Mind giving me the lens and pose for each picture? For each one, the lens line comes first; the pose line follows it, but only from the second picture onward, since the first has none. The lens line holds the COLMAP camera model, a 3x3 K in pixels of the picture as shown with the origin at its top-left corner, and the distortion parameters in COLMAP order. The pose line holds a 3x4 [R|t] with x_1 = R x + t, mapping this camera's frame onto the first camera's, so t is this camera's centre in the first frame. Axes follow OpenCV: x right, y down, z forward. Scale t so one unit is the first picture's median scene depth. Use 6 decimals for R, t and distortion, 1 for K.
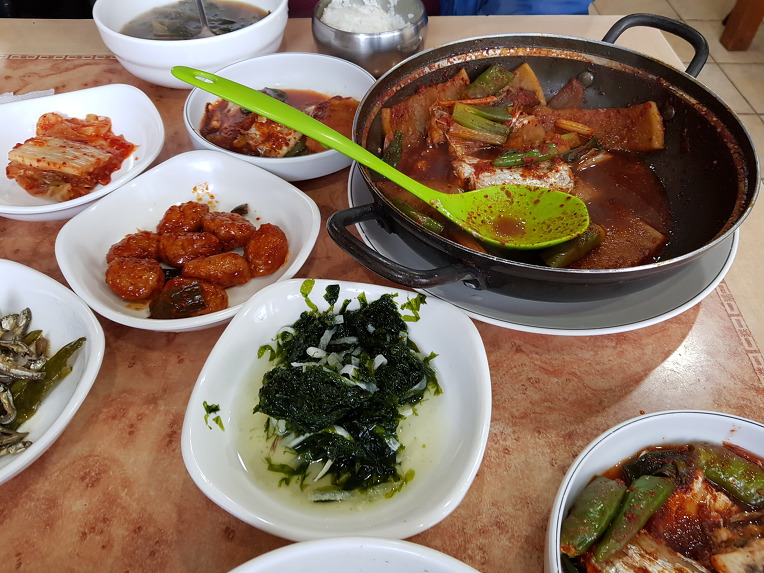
lens RADIAL K [[601.9, 0, 382.0], [0, 601.9, 286.5], [0, 0, 1]] dist [0.097291, -0.213518]
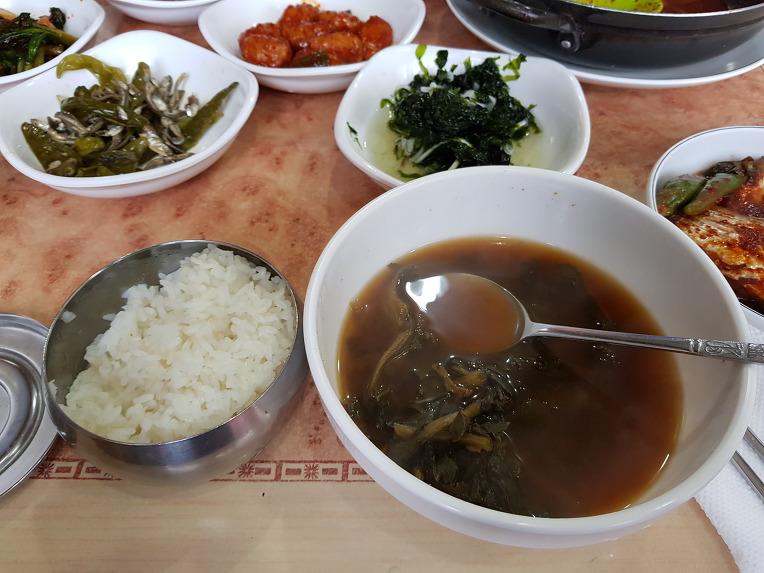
lens RADIAL K [[605.3, 0, 382.0], [0, 605.3, 286.5], [0, 0, 1]] dist [0.044866, -0.127520]
pose [[0.999788, 0.009766, -0.018105, -0.183184], [-0.008870, 0.998762, 0.048948, 0.417090], [0.018561, -0.048777, 0.998637, -0.191807]]
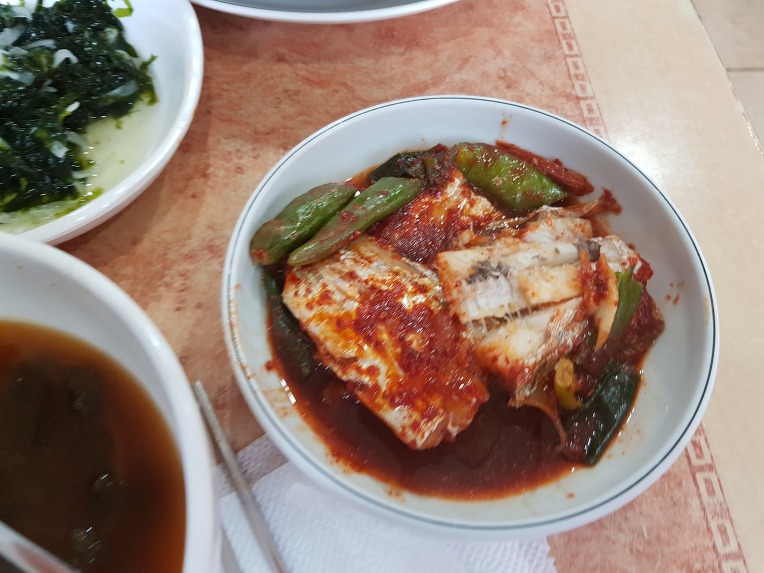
lens RADIAL K [[626.9, 0, 382.0], [0, 626.9, 286.5], [0, 0, 1]] dist [0.040712, -0.154076]
pose [[0.996855, -0.042916, 0.066614, 0.318336], [0.026021, 0.971316, 0.236365, 0.221365], [-0.074847, -0.233888, 0.969378, 0.148184]]
